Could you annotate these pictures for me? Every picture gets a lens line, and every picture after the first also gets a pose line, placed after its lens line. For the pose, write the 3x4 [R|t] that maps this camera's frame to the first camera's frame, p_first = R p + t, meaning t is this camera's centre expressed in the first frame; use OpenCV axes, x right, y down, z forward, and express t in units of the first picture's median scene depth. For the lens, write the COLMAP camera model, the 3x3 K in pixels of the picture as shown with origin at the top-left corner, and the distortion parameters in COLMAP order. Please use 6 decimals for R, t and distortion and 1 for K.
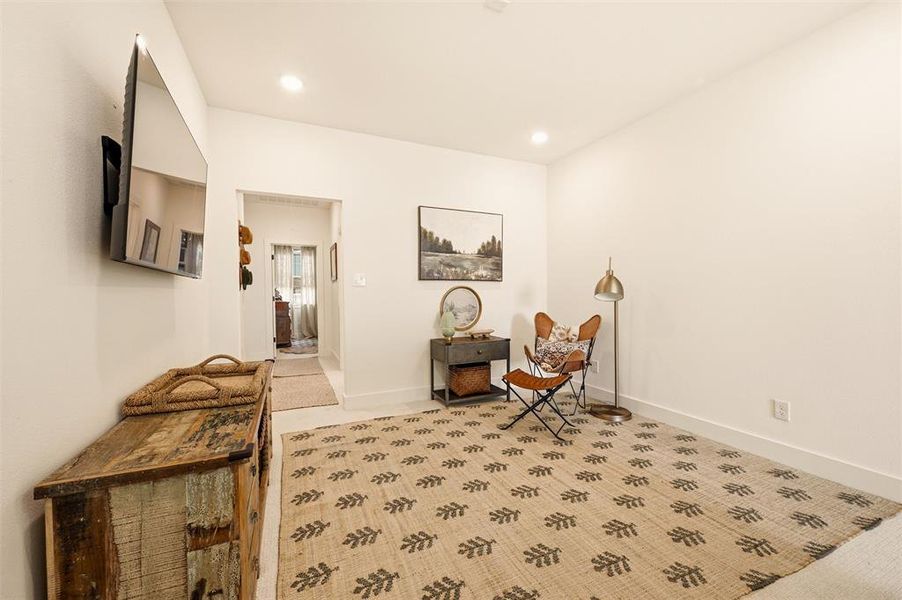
lens RADIAL K [[361.5, 0, 452.8], [0, 361.5, 296.3], [0, 0, 1]] dist [0.000218, -0.000033]
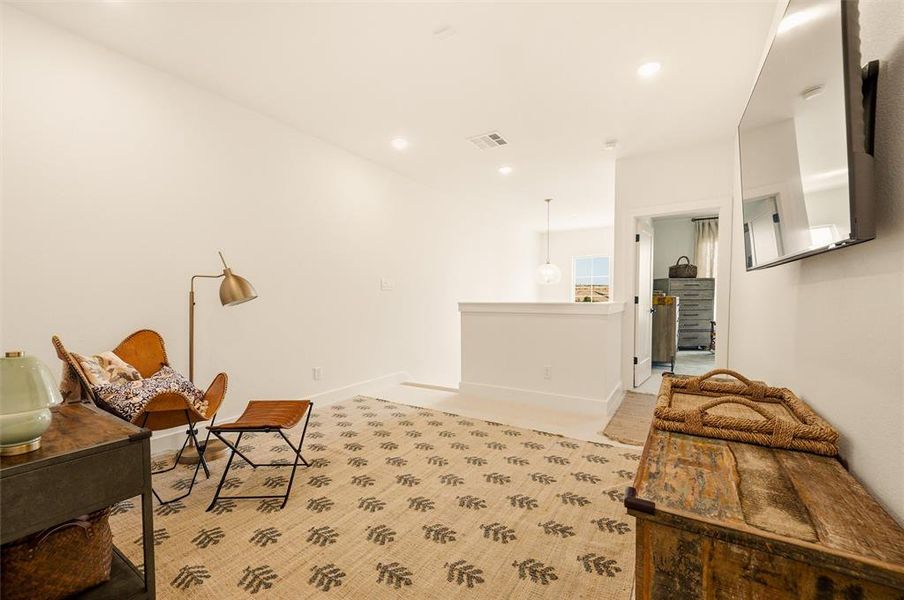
lens RADIAL K [[362.3, 0, 453.8], [0, 362.3, 296.3], [0, 0, 1]] dist [0.000218, -0.000033]
pose [[-0.550103, 0.010348, 0.835033, -0.718787], [0.006836, 0.999946, -0.007889, 0.000245], [-0.835069, 0.001369, -0.550144, 1.373667]]
